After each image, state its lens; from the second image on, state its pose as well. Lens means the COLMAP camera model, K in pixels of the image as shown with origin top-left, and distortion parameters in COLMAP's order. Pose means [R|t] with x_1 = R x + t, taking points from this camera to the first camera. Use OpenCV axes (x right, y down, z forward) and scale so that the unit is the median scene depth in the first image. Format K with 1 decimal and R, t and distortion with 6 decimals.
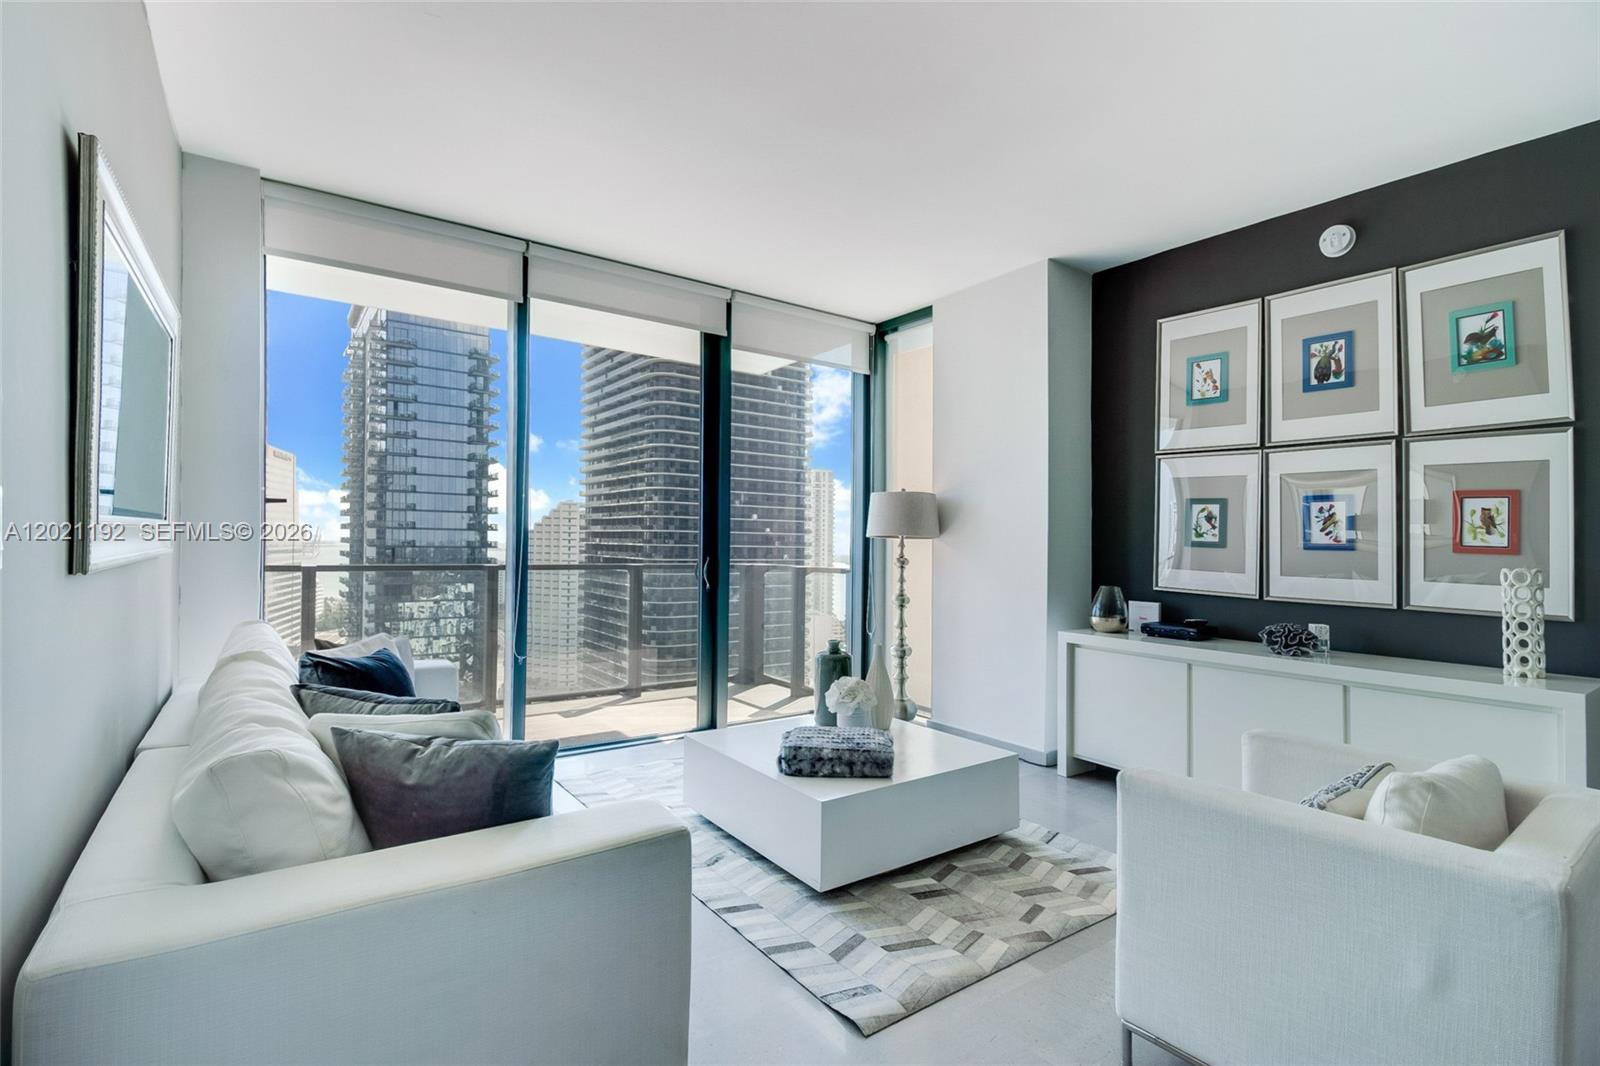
lens RADIAL K [[743.3, 0, 814.1], [0, 743.3, 545.8], [0, 0, 1]] dist [0.025374, -0.000299]
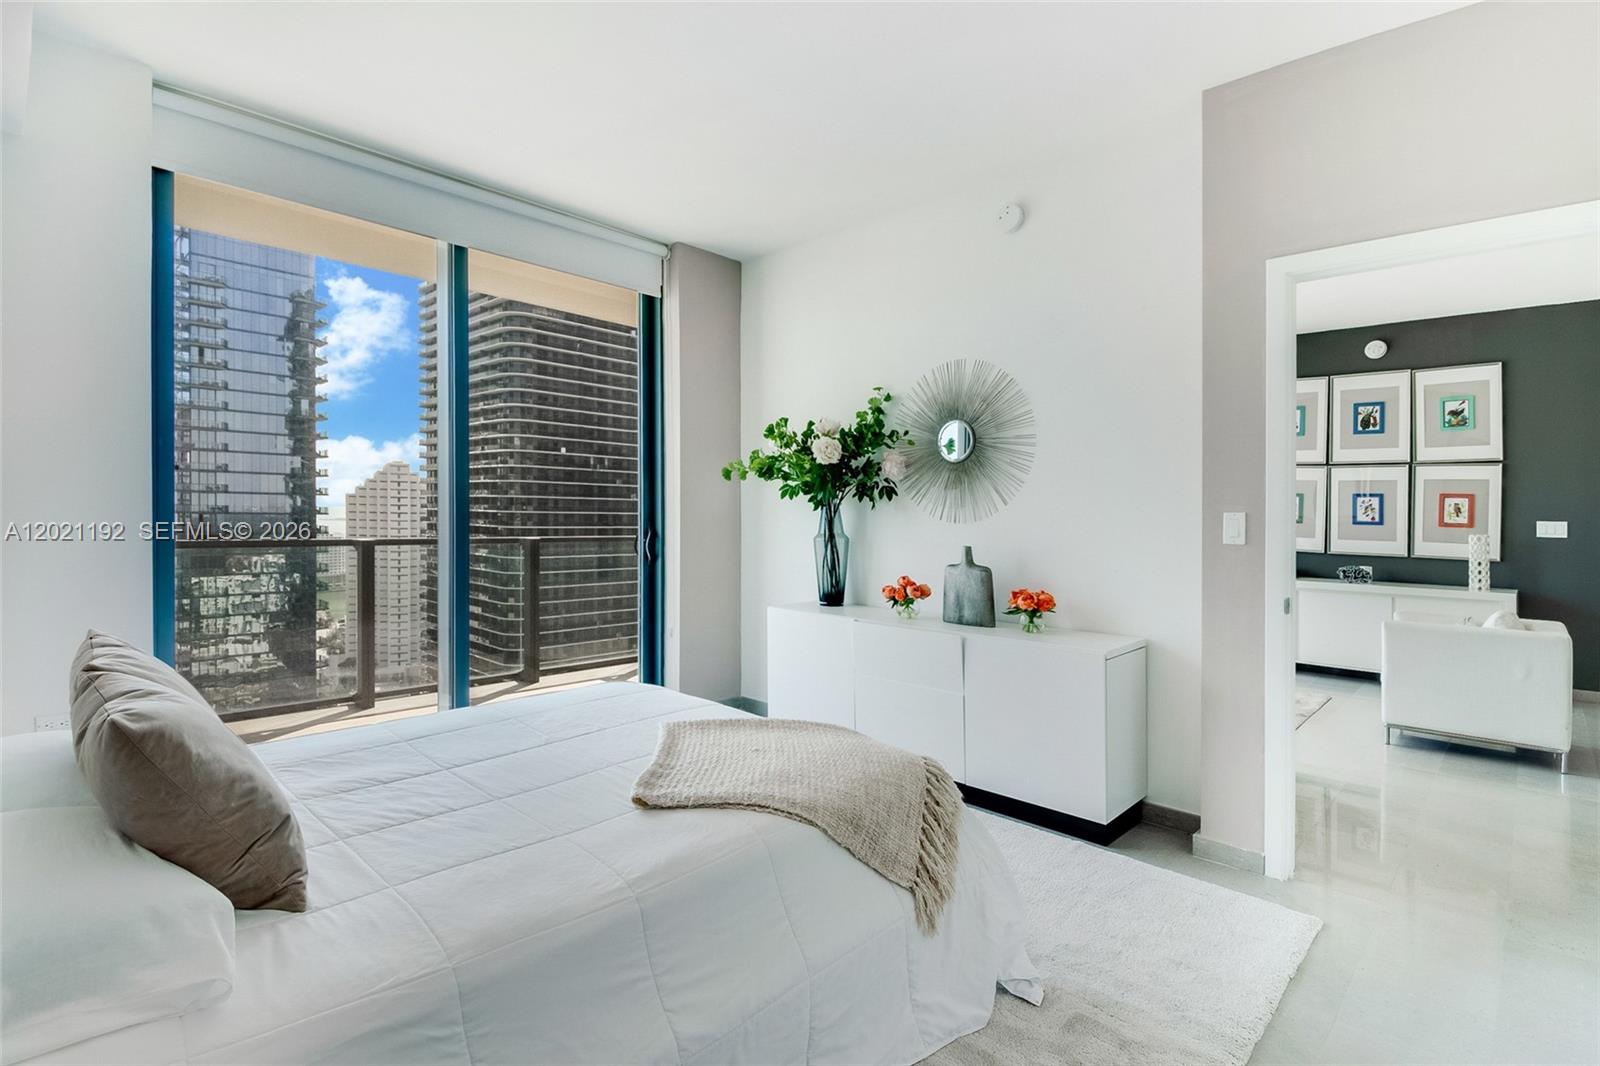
lens RADIAL K [[759.4, 0, 800.0], [0, 759.4, 533.0], [0, 0, 1]] dist [0.026839, -0.000136]
pose [[0.984338, -0.004239, 0.176243, -0.895640], [-0.000601, 0.999624, 0.027402, -0.022355], [-0.176293, -0.027079, 0.983965, -0.517949]]
